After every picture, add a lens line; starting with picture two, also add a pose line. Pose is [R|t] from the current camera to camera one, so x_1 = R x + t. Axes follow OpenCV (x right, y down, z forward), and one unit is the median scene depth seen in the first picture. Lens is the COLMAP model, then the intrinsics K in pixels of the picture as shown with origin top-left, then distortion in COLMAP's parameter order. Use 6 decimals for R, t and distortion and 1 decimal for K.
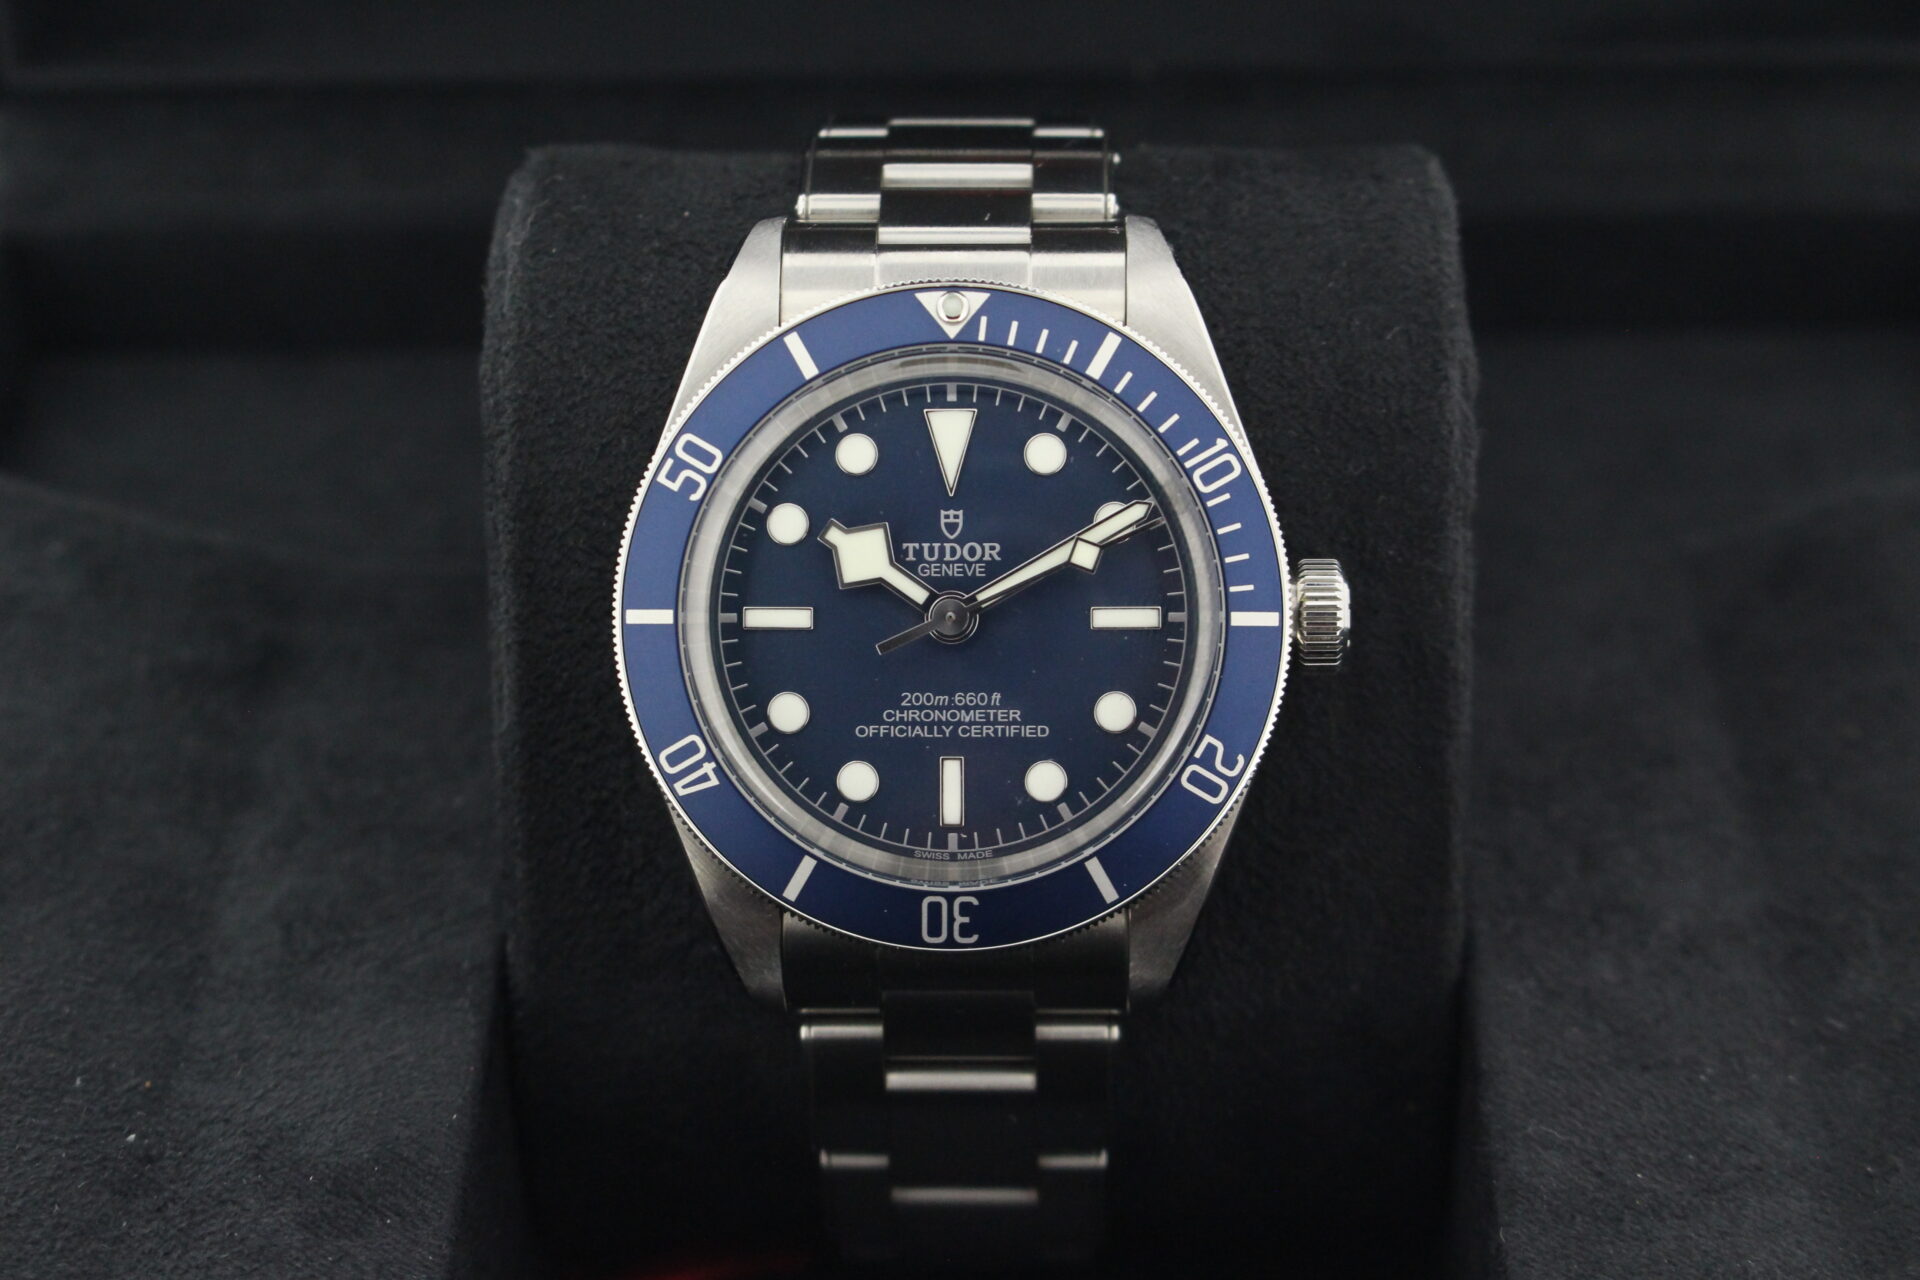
lens RADIAL K [[4070.9, 0, 962.8], [0, 4070.9, 646.9], [0, 0, 1]] dist [0.016154, 0.000000]
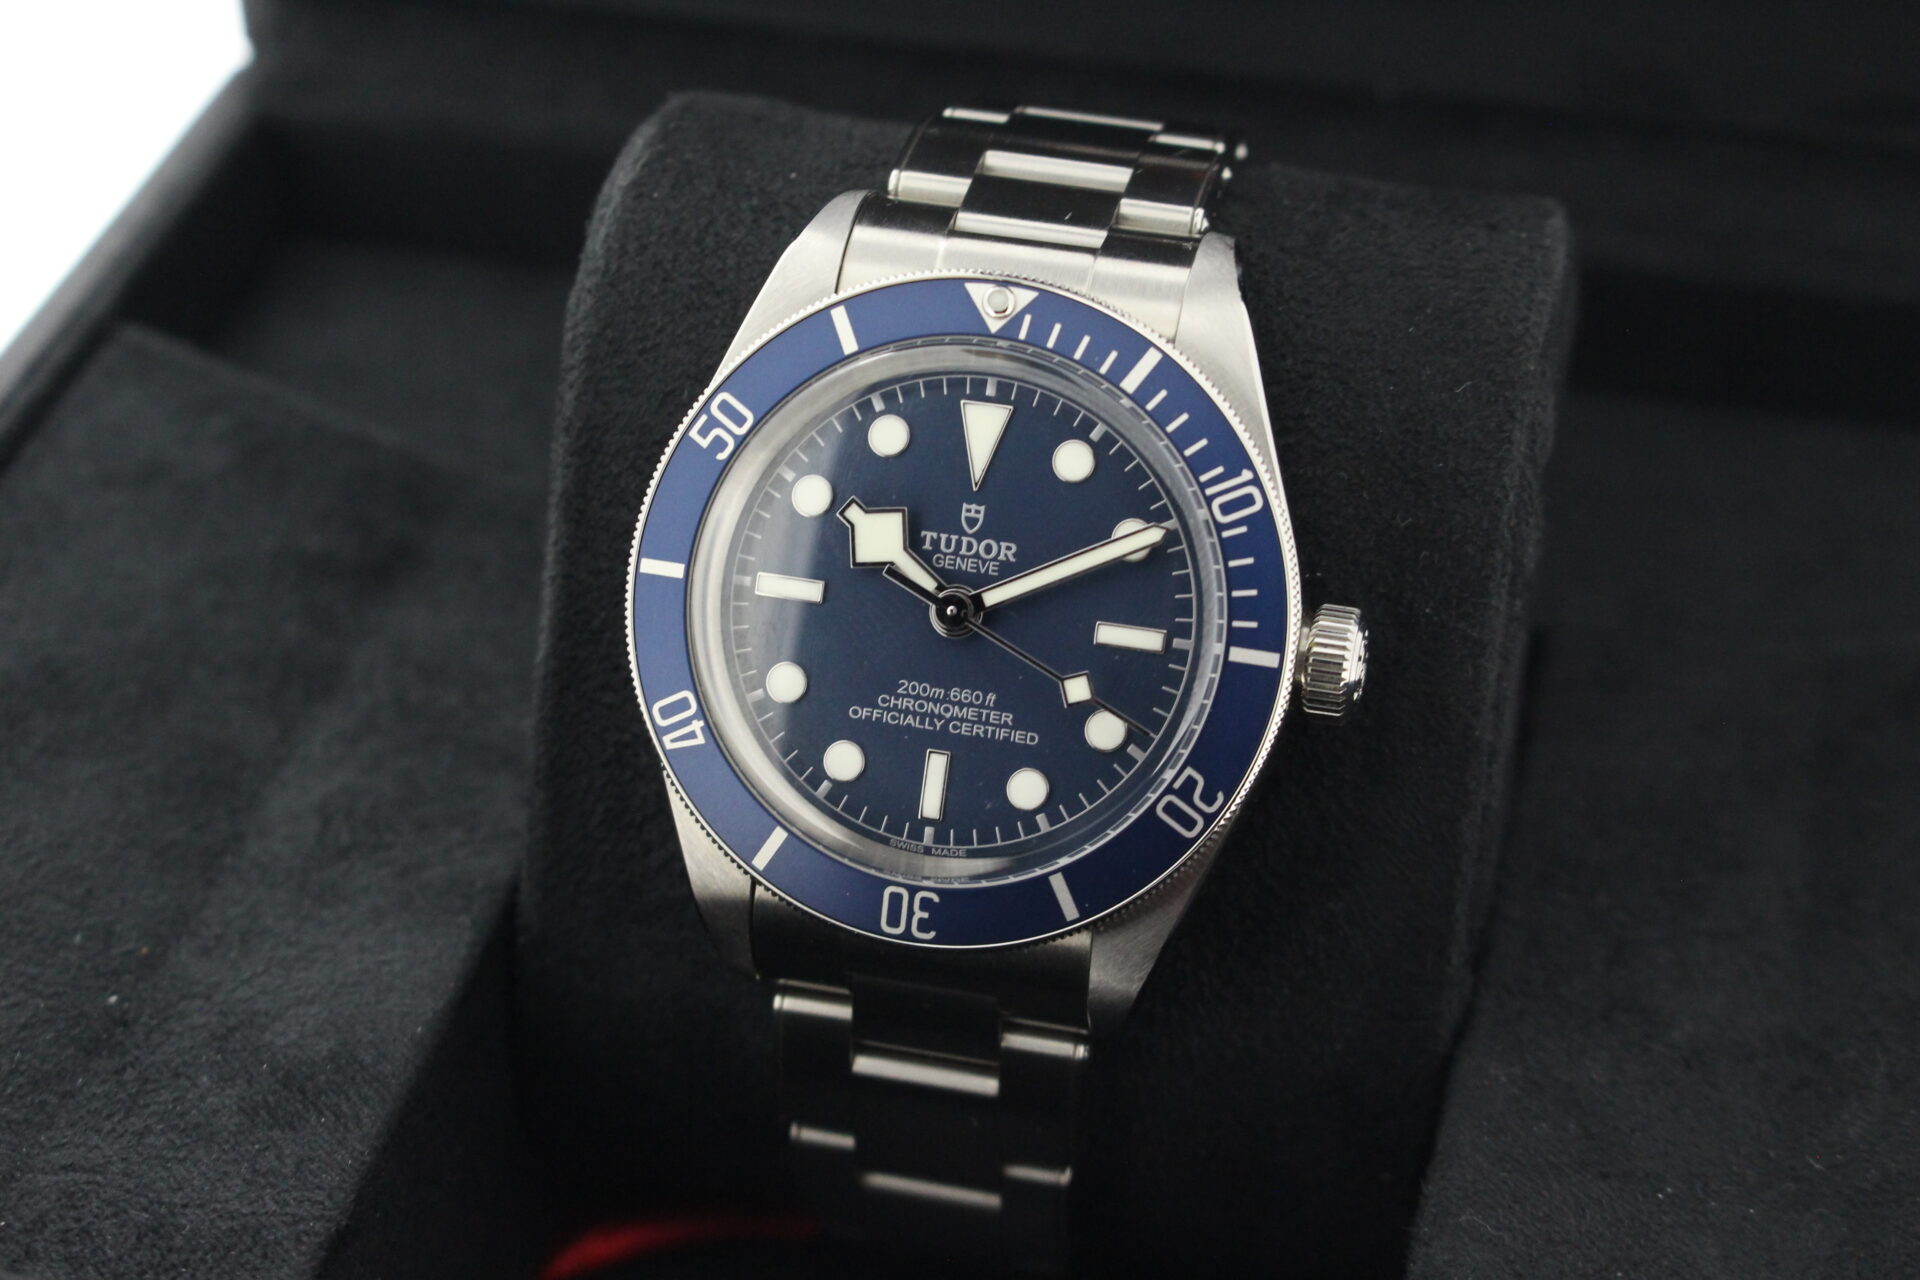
lens RADIAL K [[4070.9, 0, 961.8], [0, 4070.9, 650.2], [0, 0, 1]] dist [0.016154, 0.000000]
pose [[0.975830, 0.143928, -0.164440, 0.162414], [-0.142156, 0.989587, 0.022556, -0.020442], [0.165974, 0.001366, 0.986129, 0.022053]]
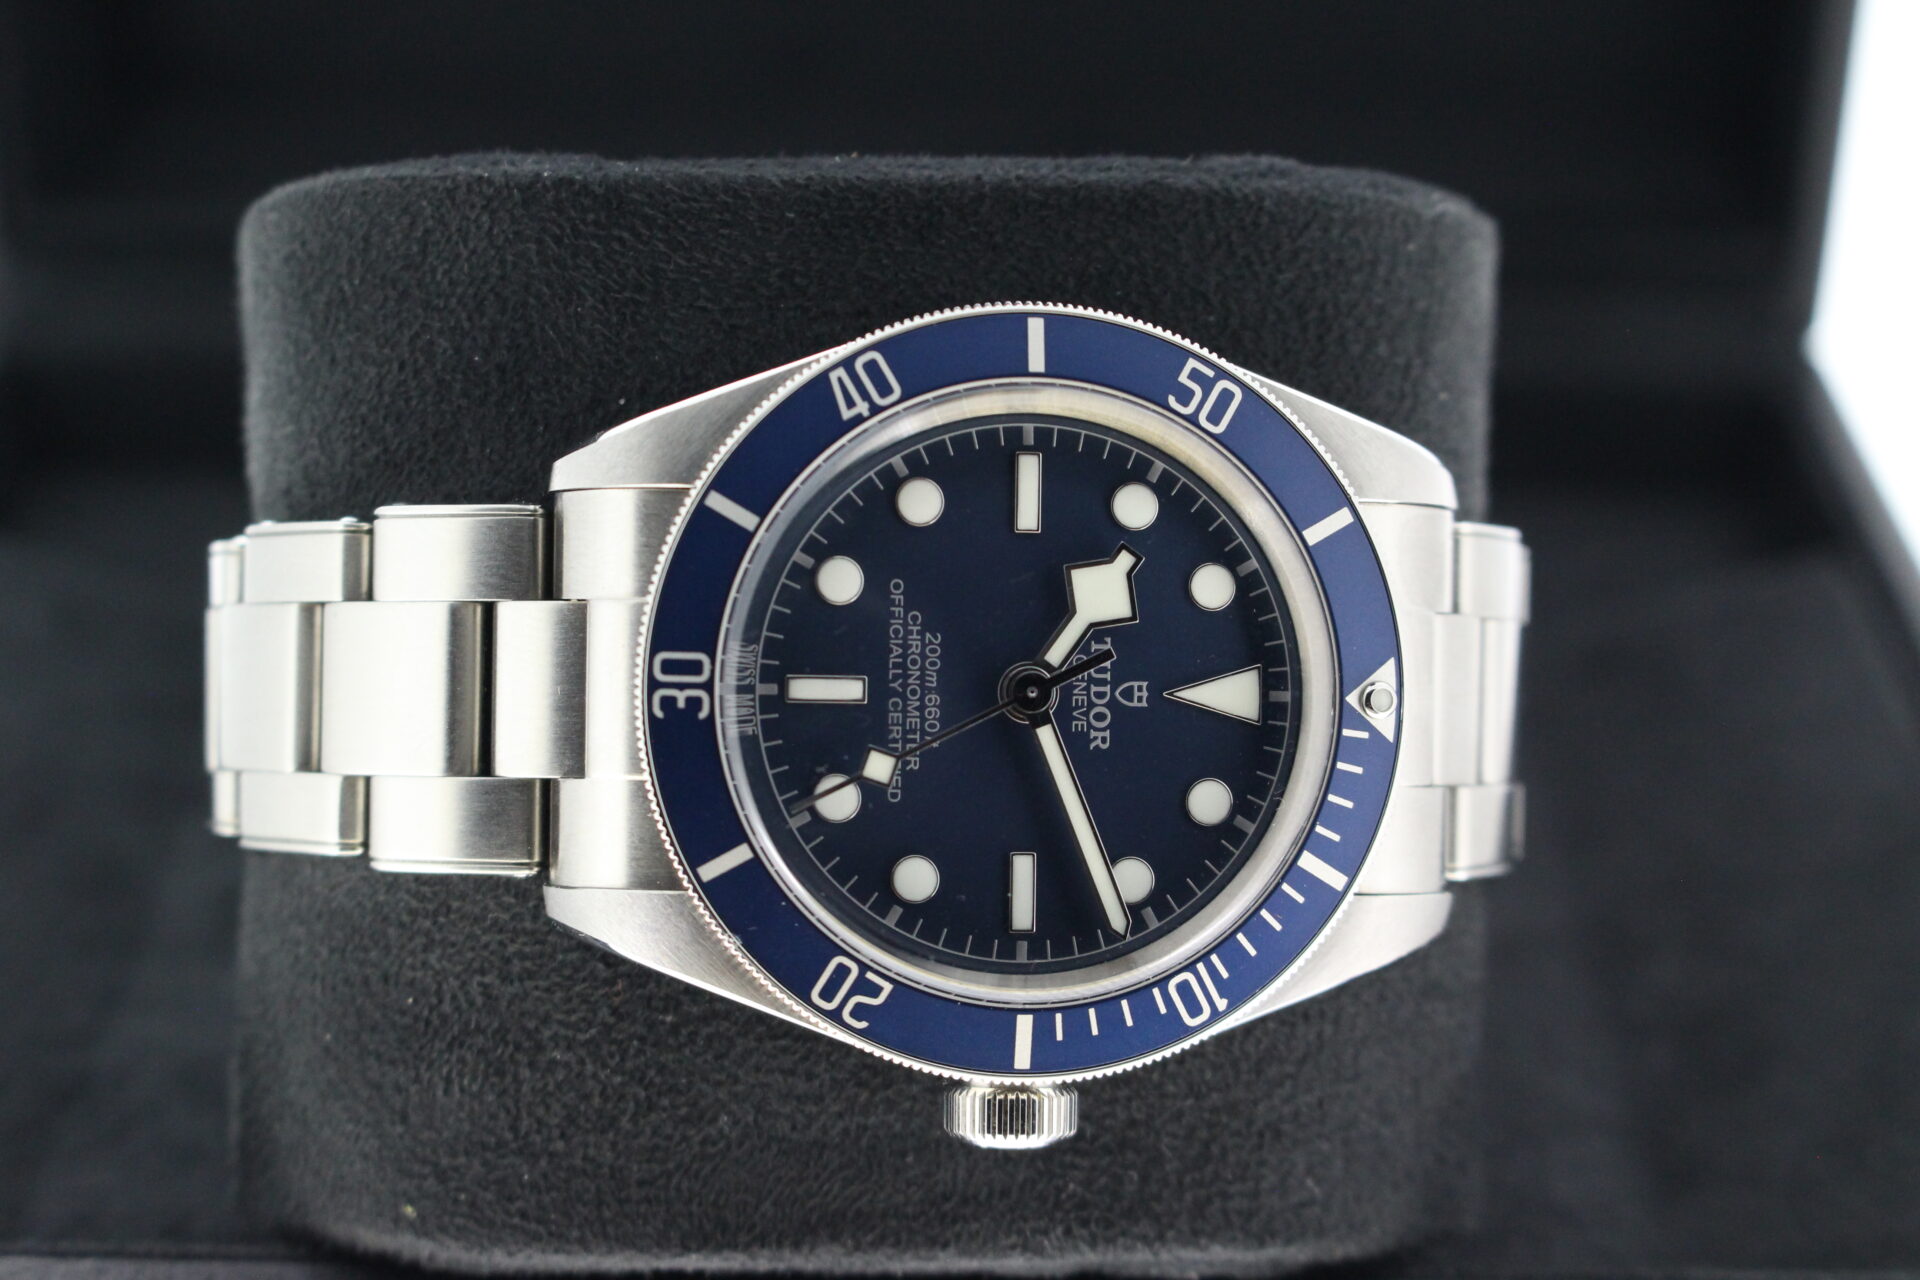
lens RADIAL K [[3687.5, 0, 970.8], [0, 3687.5, 658.7], [0, 0, 1]] dist [-0.058459, 0.000000]
pose [[-0.019444, 0.999632, 0.018894, -0.024484], [-0.990865, -0.016744, -0.133816, 0.109916], [-0.133451, -0.021323, 0.990826, 0.221152]]
